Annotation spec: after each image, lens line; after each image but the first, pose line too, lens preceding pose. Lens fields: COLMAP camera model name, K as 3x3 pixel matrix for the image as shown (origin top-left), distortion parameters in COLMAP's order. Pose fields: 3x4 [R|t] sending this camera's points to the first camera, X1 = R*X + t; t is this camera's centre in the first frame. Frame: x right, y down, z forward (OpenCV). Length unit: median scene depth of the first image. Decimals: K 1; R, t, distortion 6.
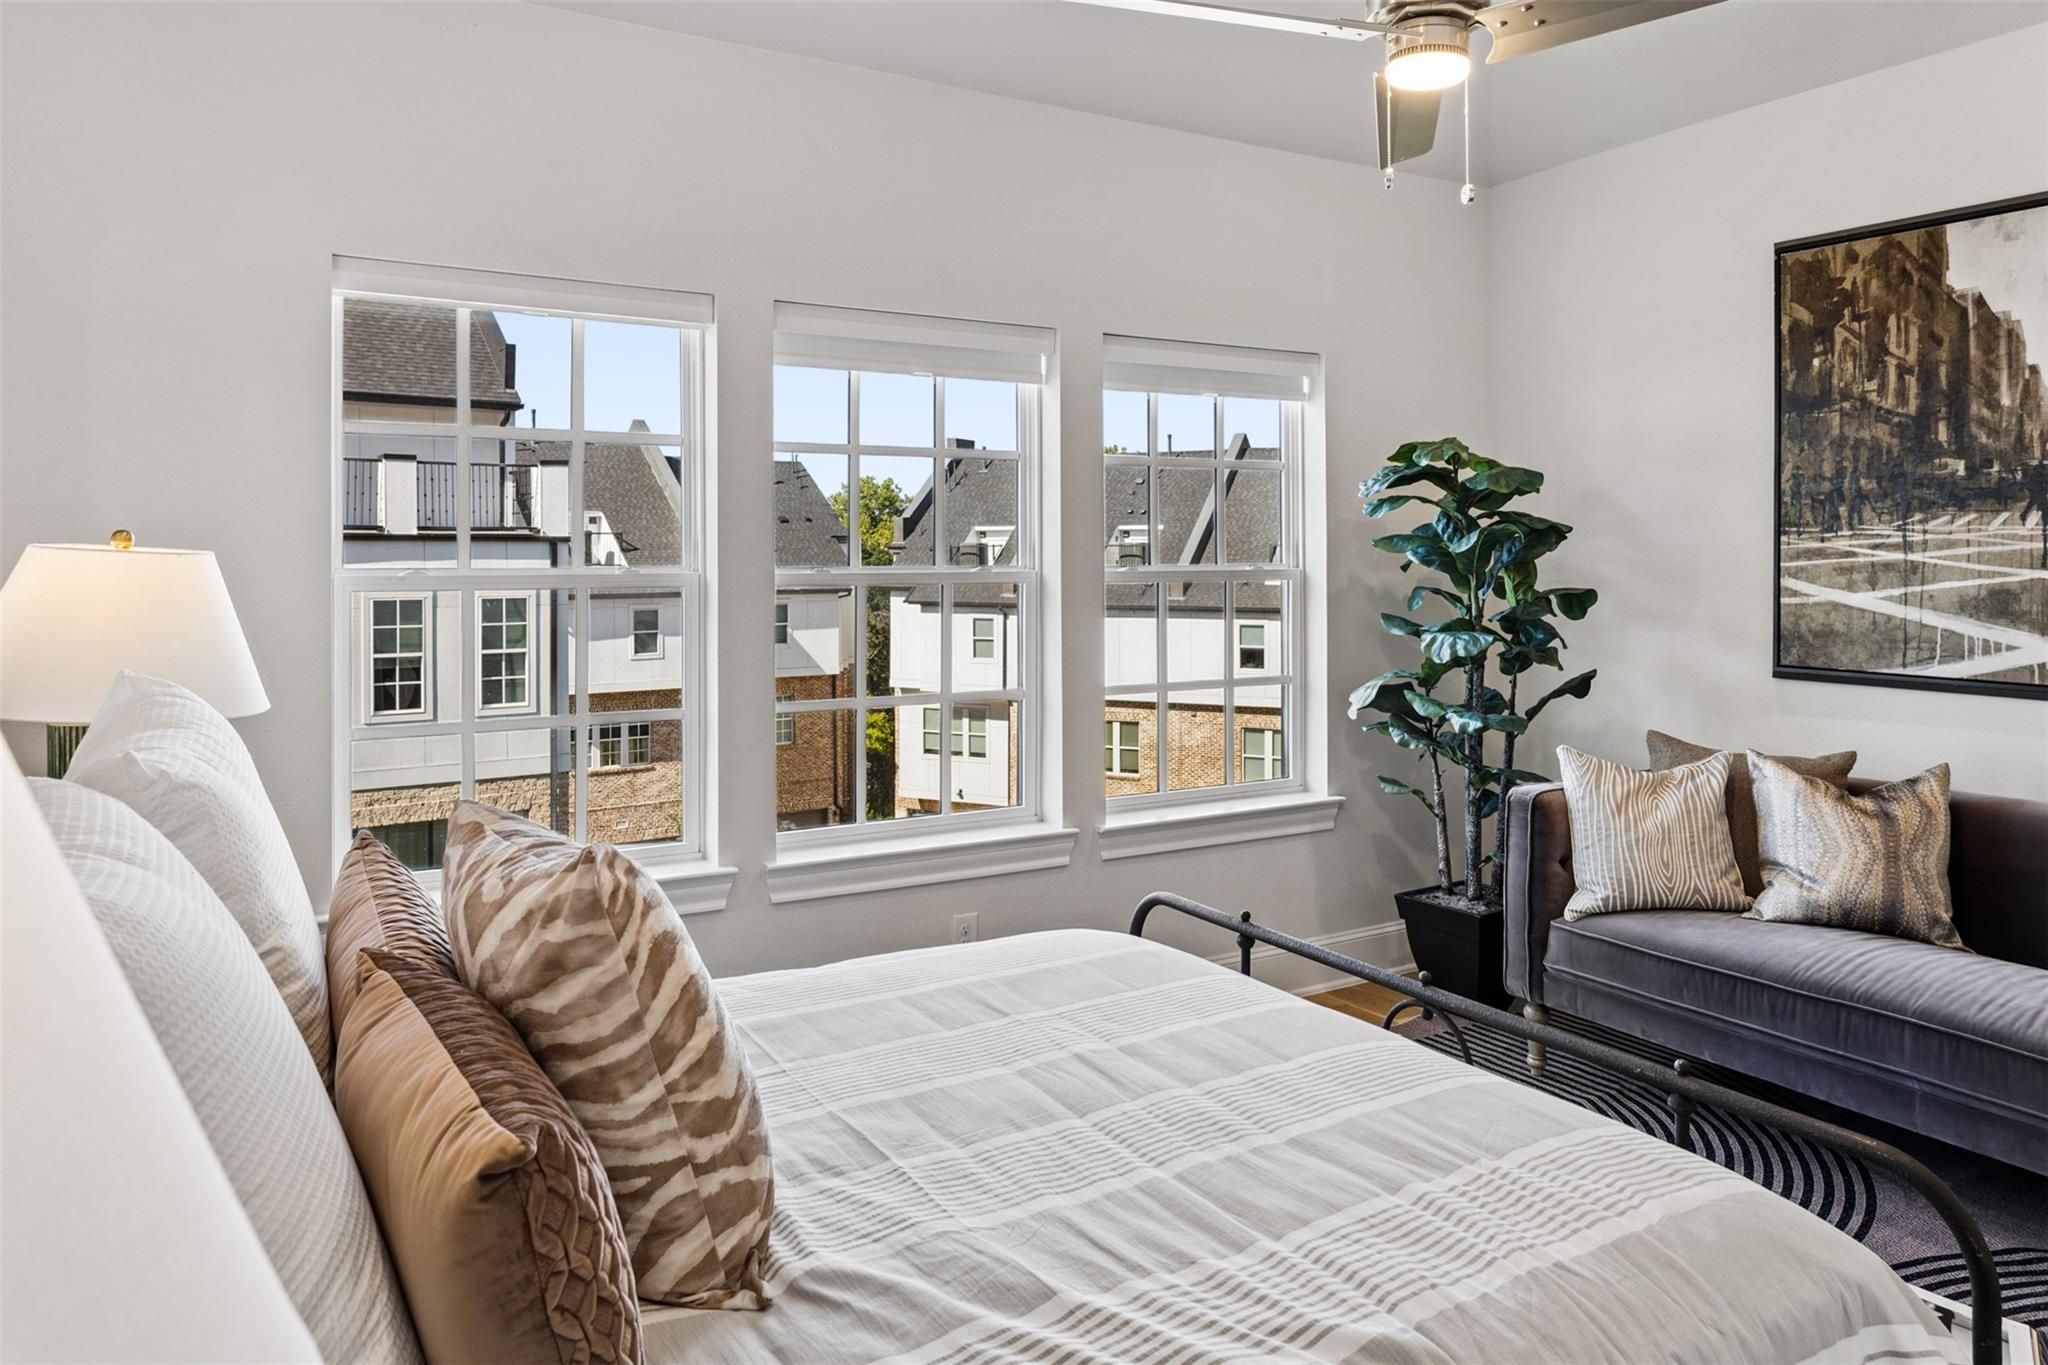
lens RADIAL K [[1402.4, 0, 1024.9], [0, 1402.4, 682.7], [0, 0, 1]] dist [0.008952, 0.001595]
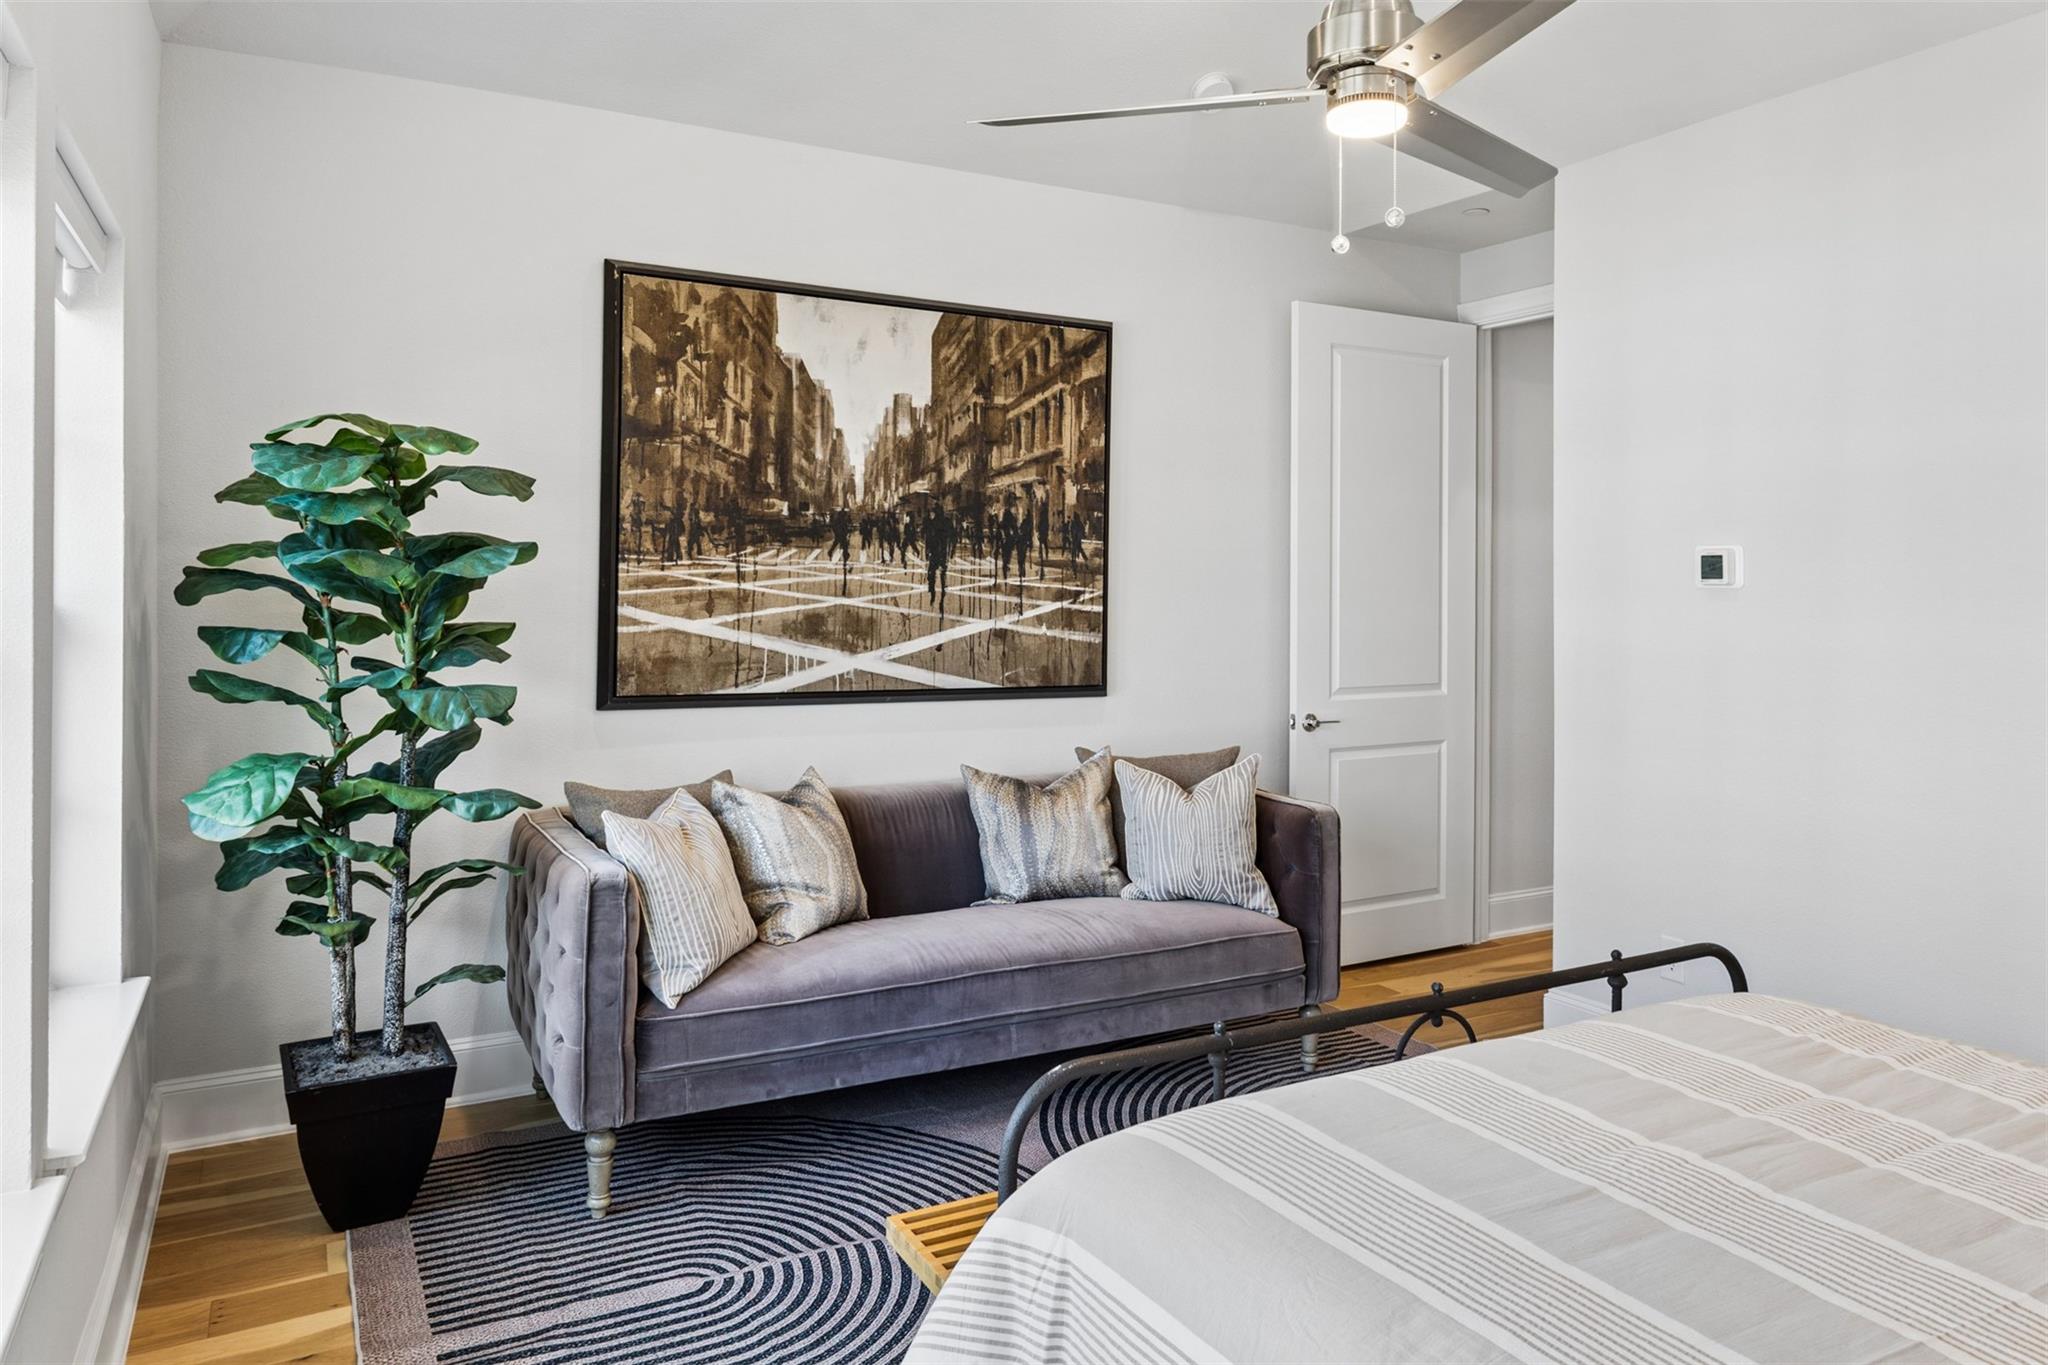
lens RADIAL K [[1402.4, 0, 1061.2], [0, 1402.4, 653.6], [0, 0, 1]] dist [0.008952, 0.001595]
pose [[0.034933, -0.046810, 0.998293, -0.452241], [0.081320, 0.995723, 0.043843, -0.064701], [-0.996076, 0.079650, 0.038590, 0.717013]]
